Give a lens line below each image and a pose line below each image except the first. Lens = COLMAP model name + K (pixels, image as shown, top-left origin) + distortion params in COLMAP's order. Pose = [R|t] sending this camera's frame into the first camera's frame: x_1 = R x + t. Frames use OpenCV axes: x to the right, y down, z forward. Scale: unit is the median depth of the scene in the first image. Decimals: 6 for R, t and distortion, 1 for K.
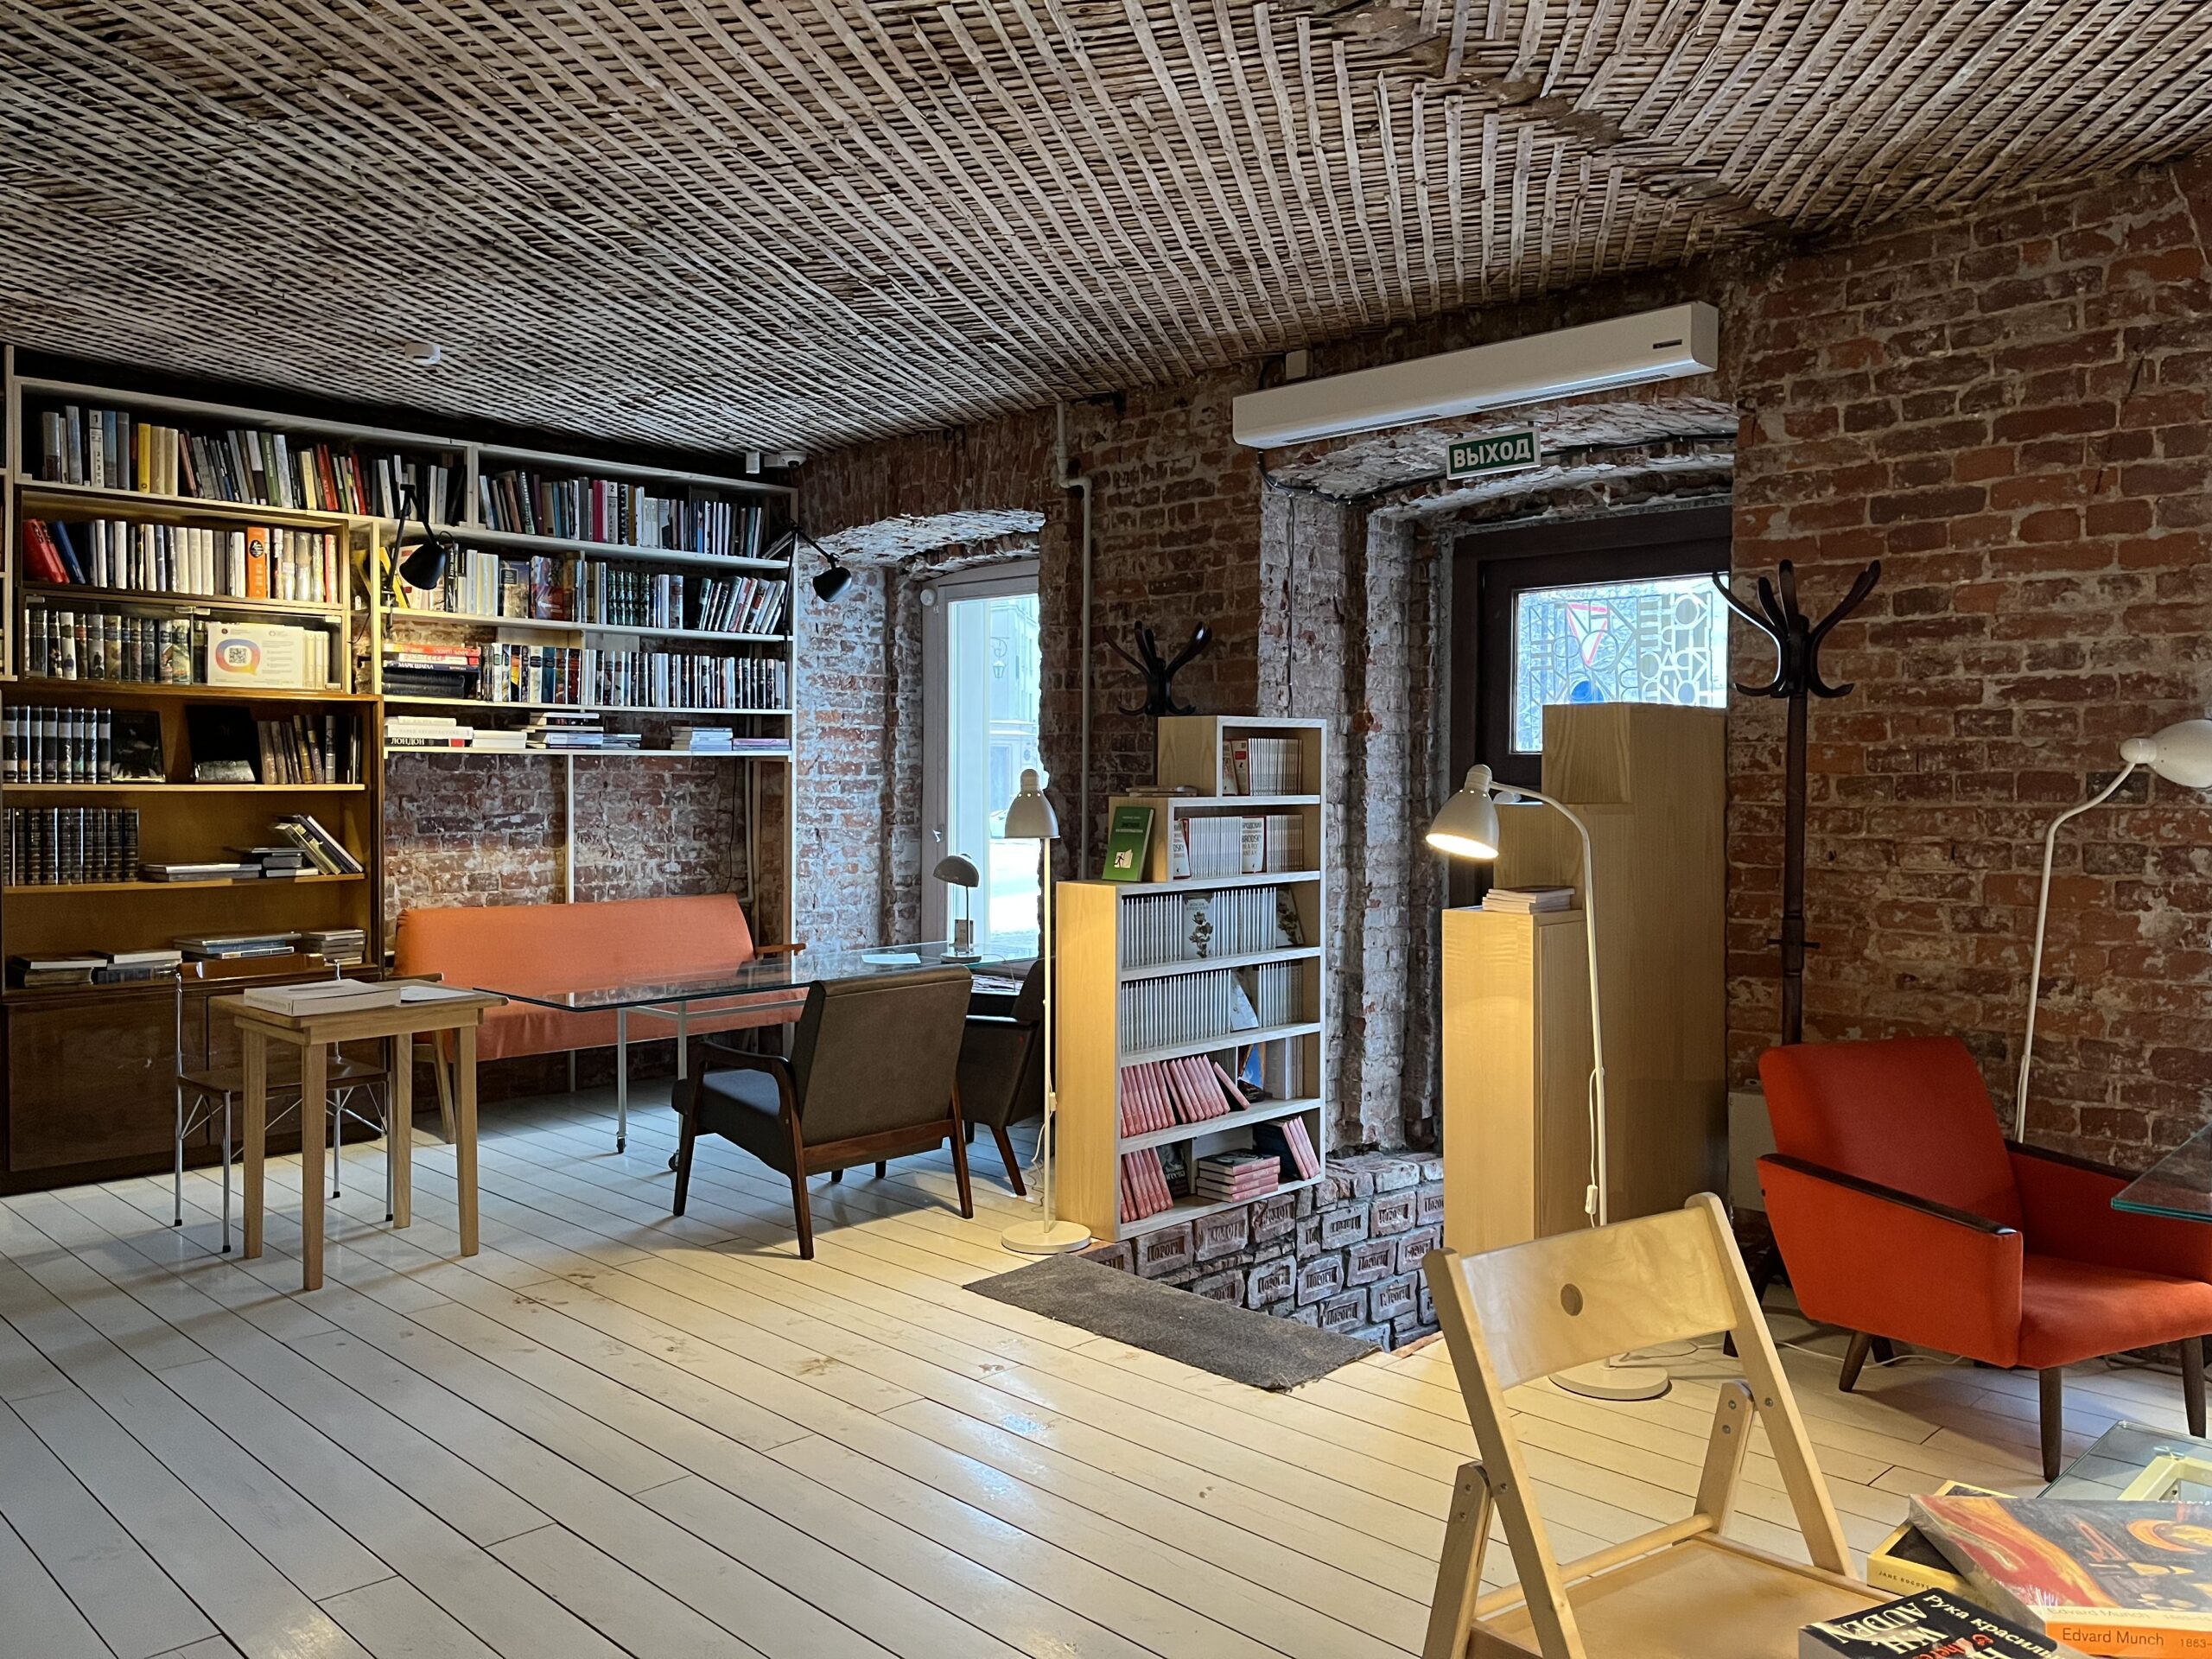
lens RADIAL K [[1674.5, 0, 1109.5], [0, 1674.5, 812.7], [0, 0, 1]] dist [0.077703, -0.116327]
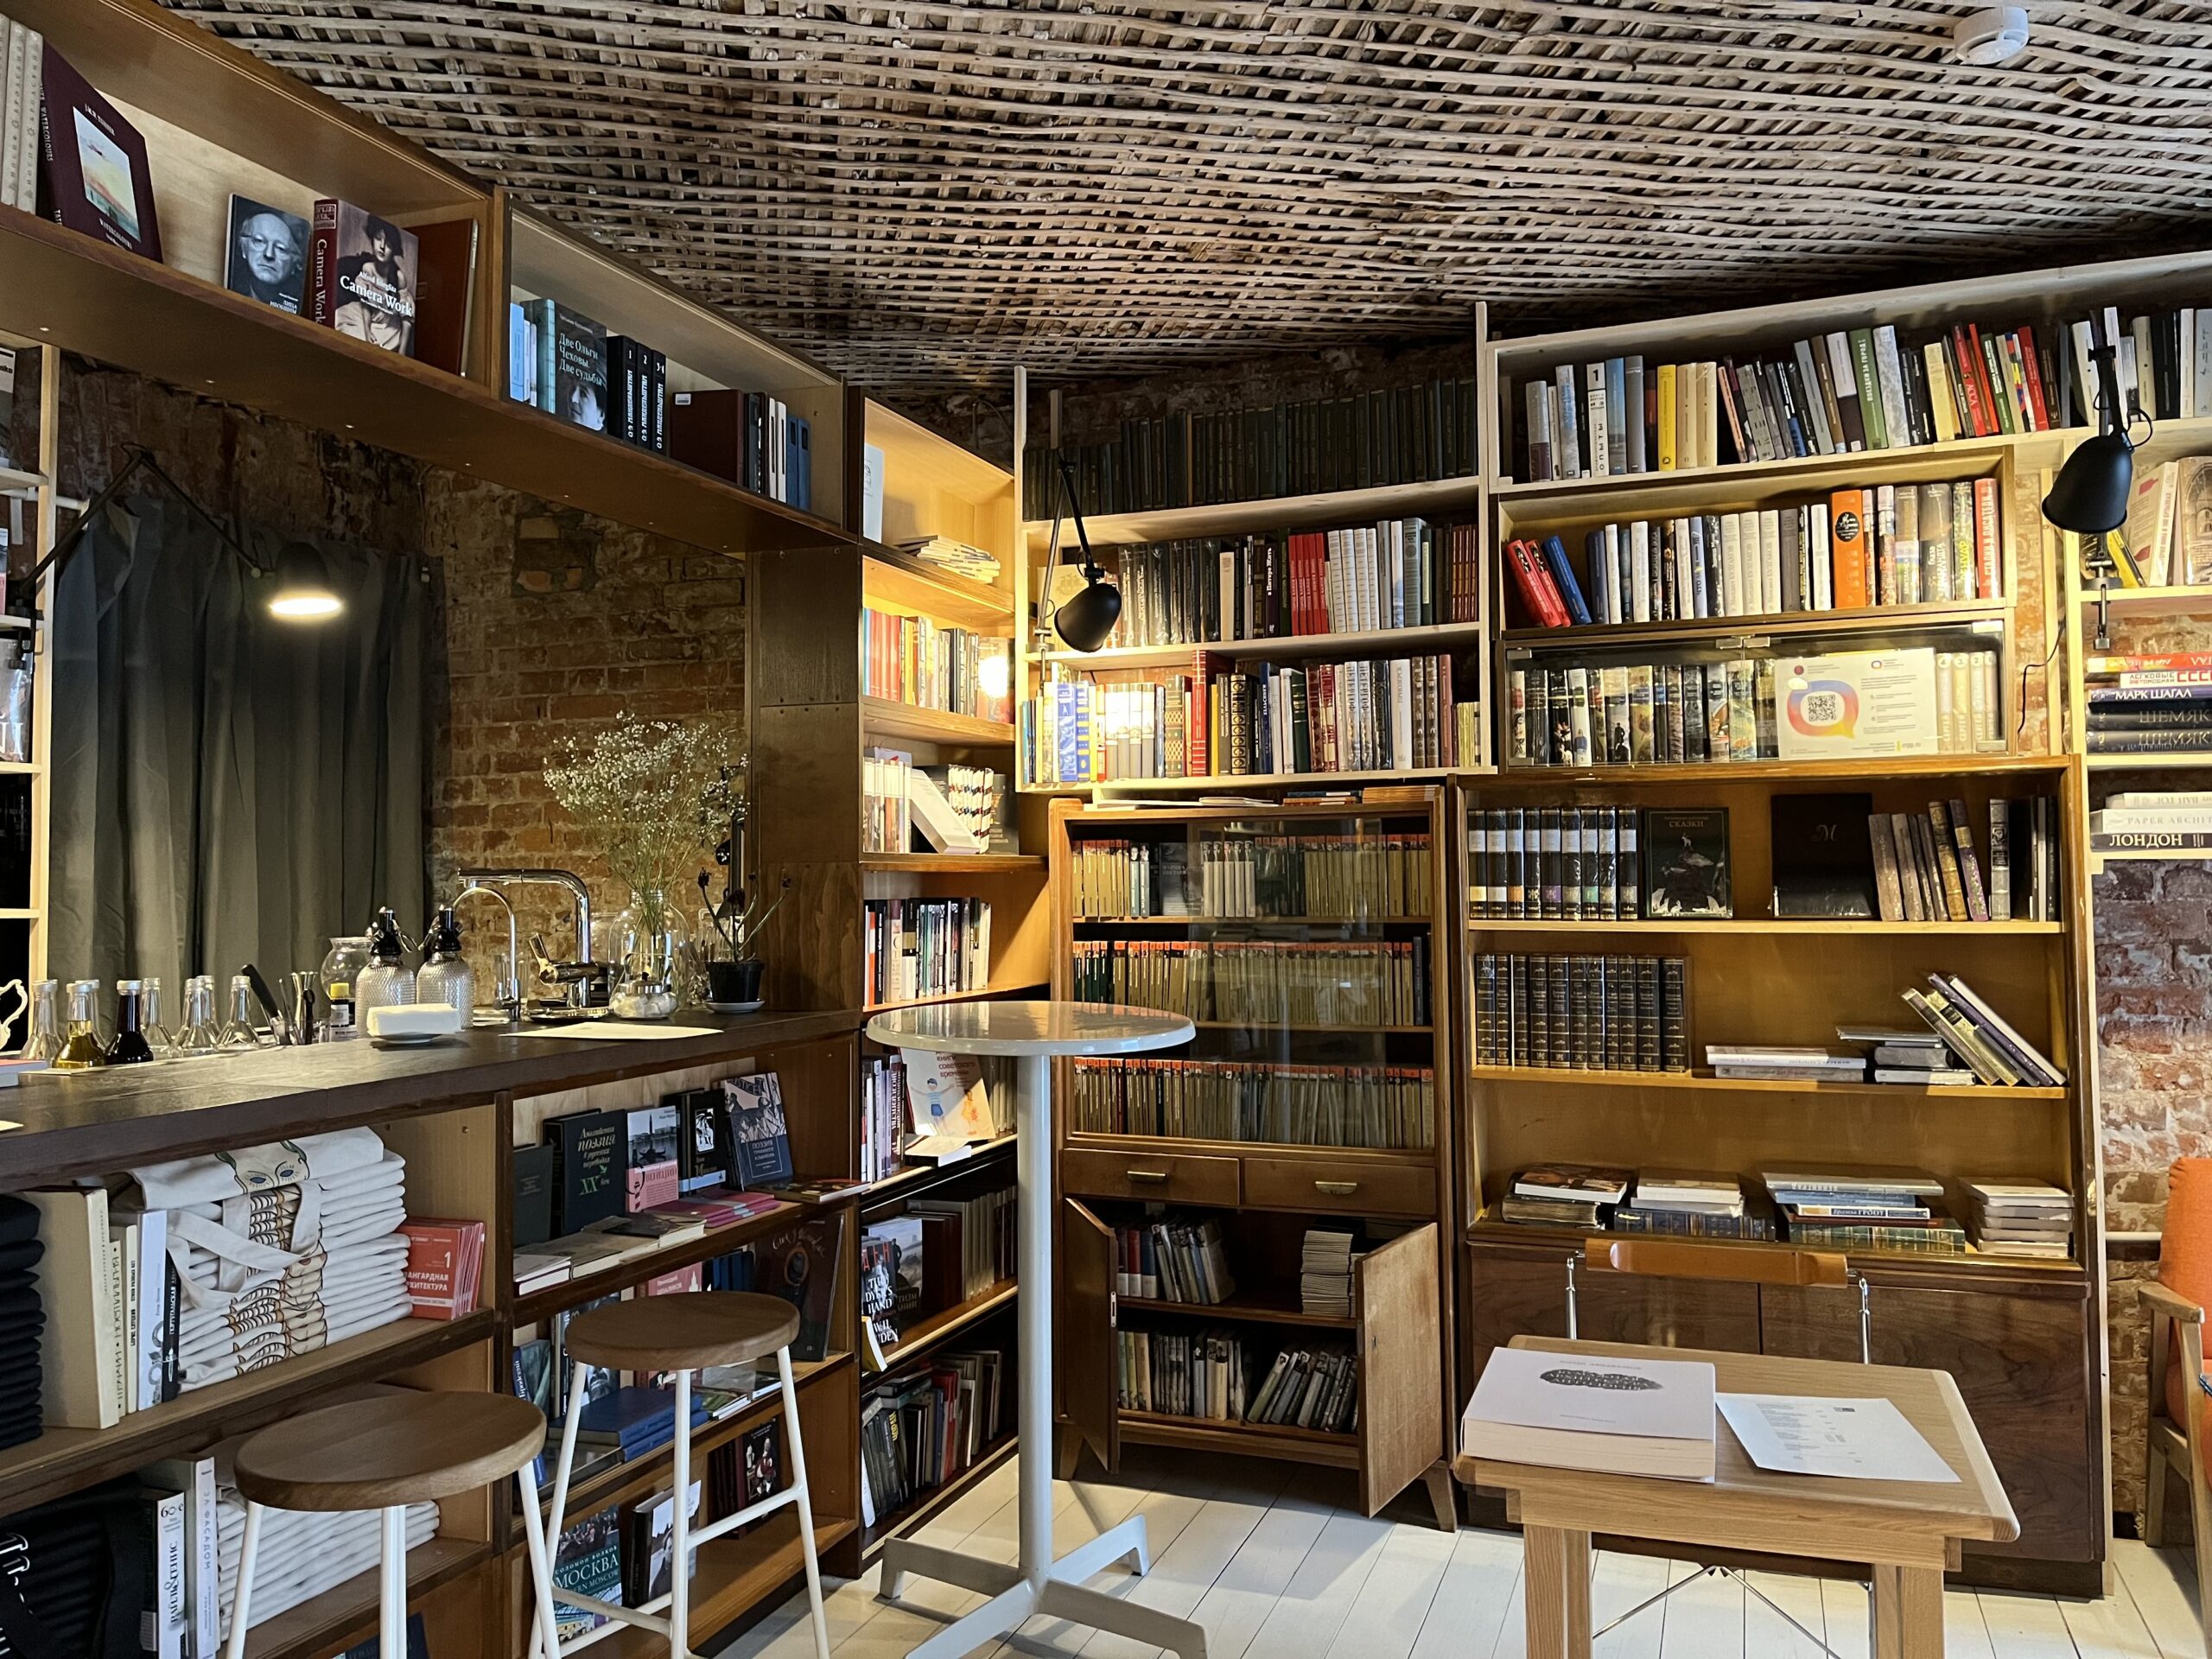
lens RADIAL K [[1674.5, 0, 1109.5], [0, 1674.5, 812.7], [0, 0, 1]] dist [0.077703, -0.116327]
pose [[0.399516, -0.047014, -0.915520, -0.067197], [-0.009471, 0.998419, -0.055404, -0.019871], [0.916677, 0.030806, 0.398439, 0.532133]]
